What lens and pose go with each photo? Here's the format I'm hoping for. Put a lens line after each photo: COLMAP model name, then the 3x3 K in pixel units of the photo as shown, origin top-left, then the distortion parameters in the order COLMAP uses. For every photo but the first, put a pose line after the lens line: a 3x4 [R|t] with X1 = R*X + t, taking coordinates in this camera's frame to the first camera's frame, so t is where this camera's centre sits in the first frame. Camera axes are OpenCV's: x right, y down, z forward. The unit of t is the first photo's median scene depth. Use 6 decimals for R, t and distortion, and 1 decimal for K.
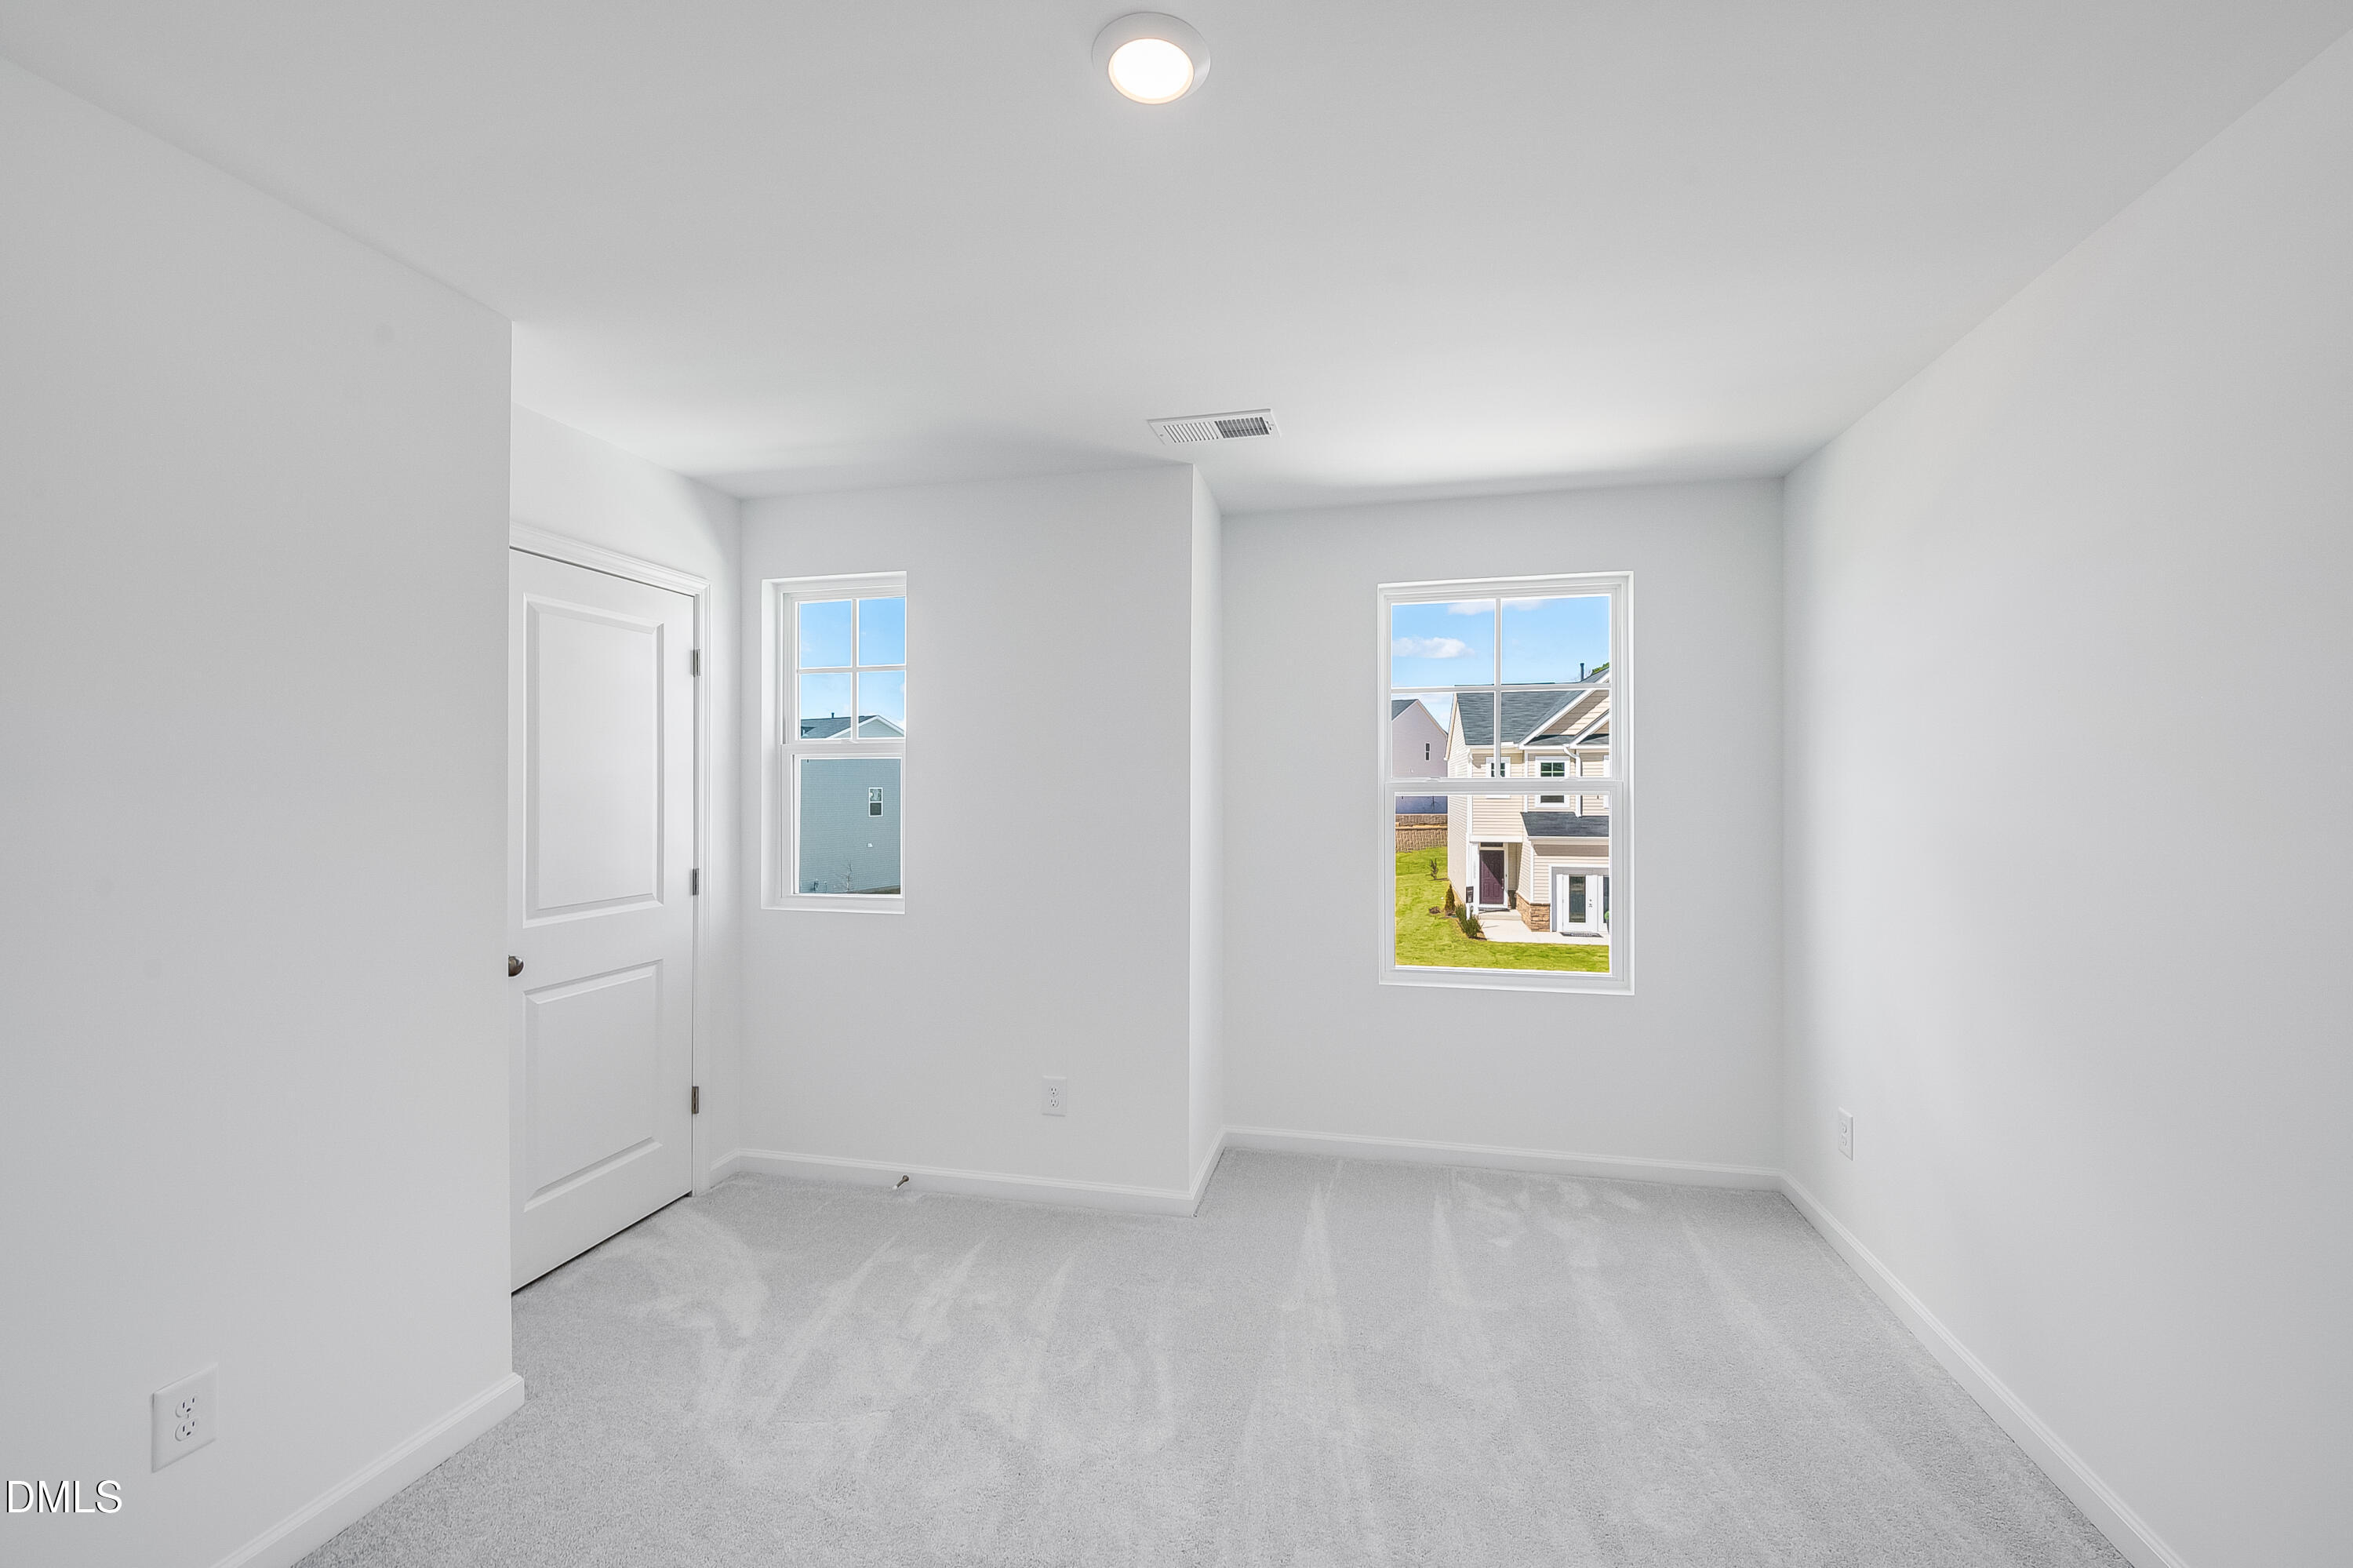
lens RADIAL K [[924.0, 0, 1179.9], [0, 924.0, 769.1], [0, 0, 1]] dist [0.000427, 0.000088]
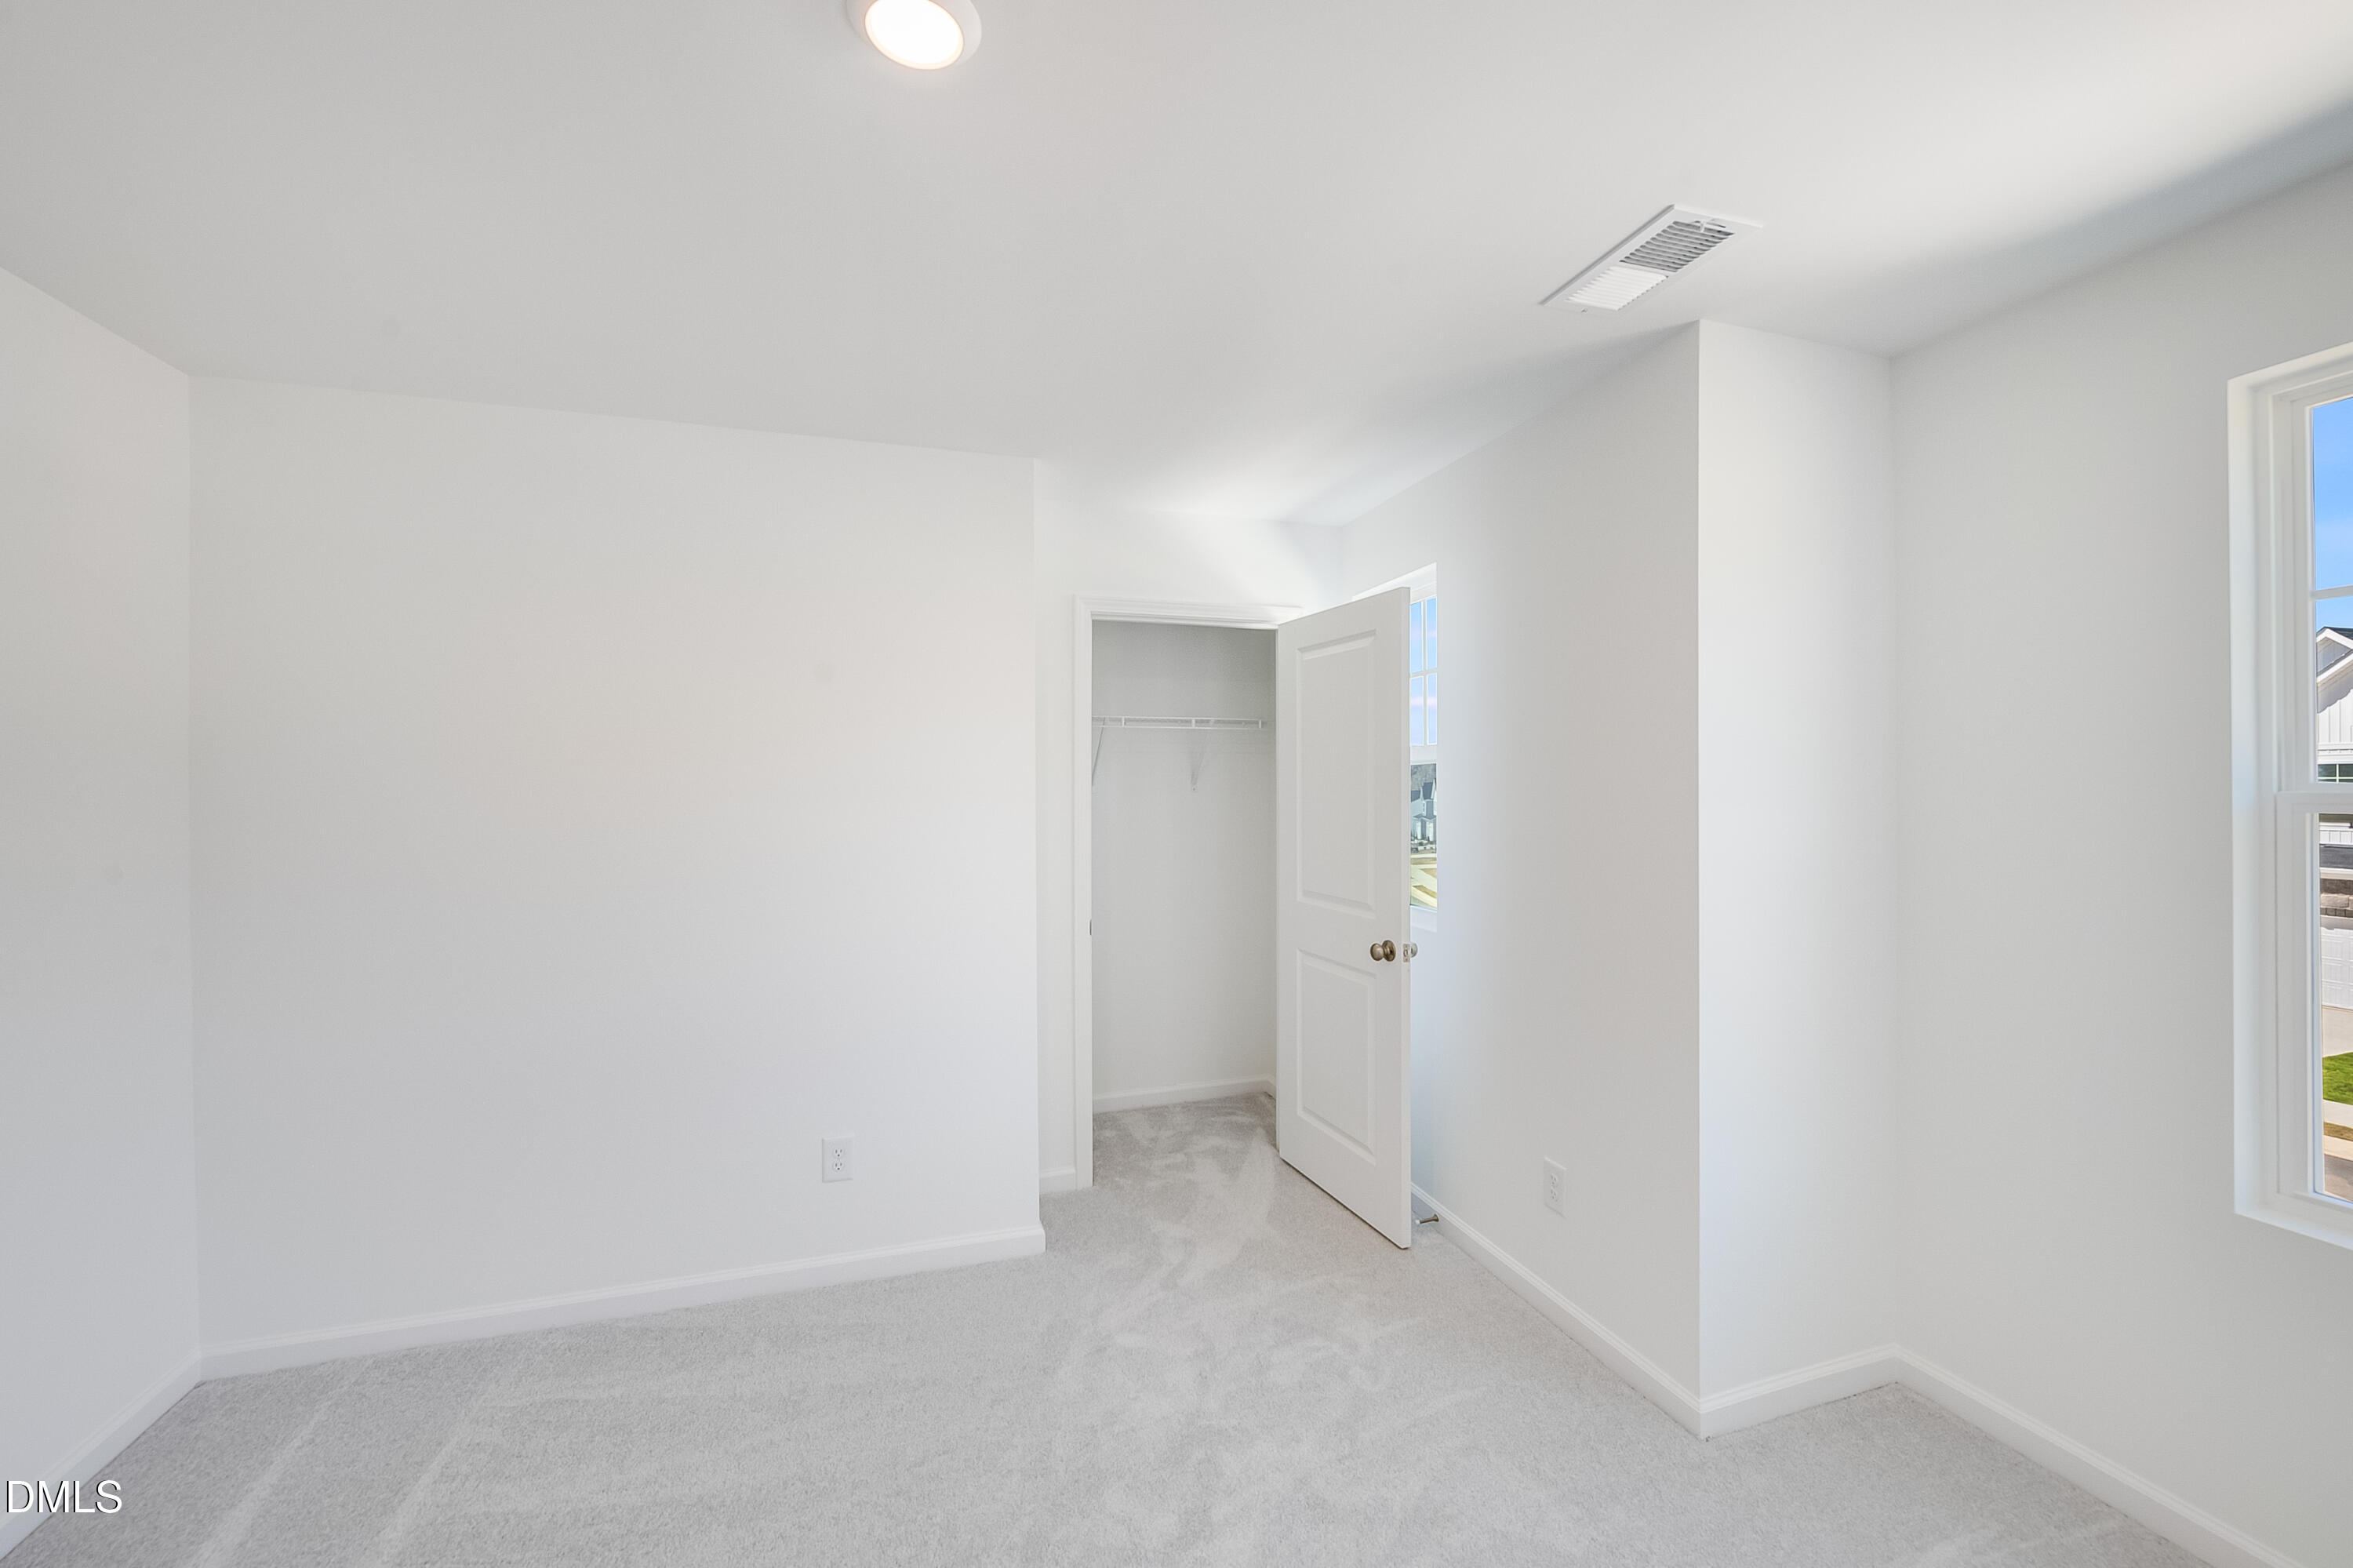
lens RADIAL K [[904.5, 0, 1176.5], [0, 904.5, 784.0], [0, 0, 1]] dist [0.000810, 0.000067]
pose [[0.532364, -0.003187, -0.846509, 0.464660], [0.018898, 0.999788, 0.008121, -0.009161], [0.846304, -0.020320, 0.532312, 0.412344]]
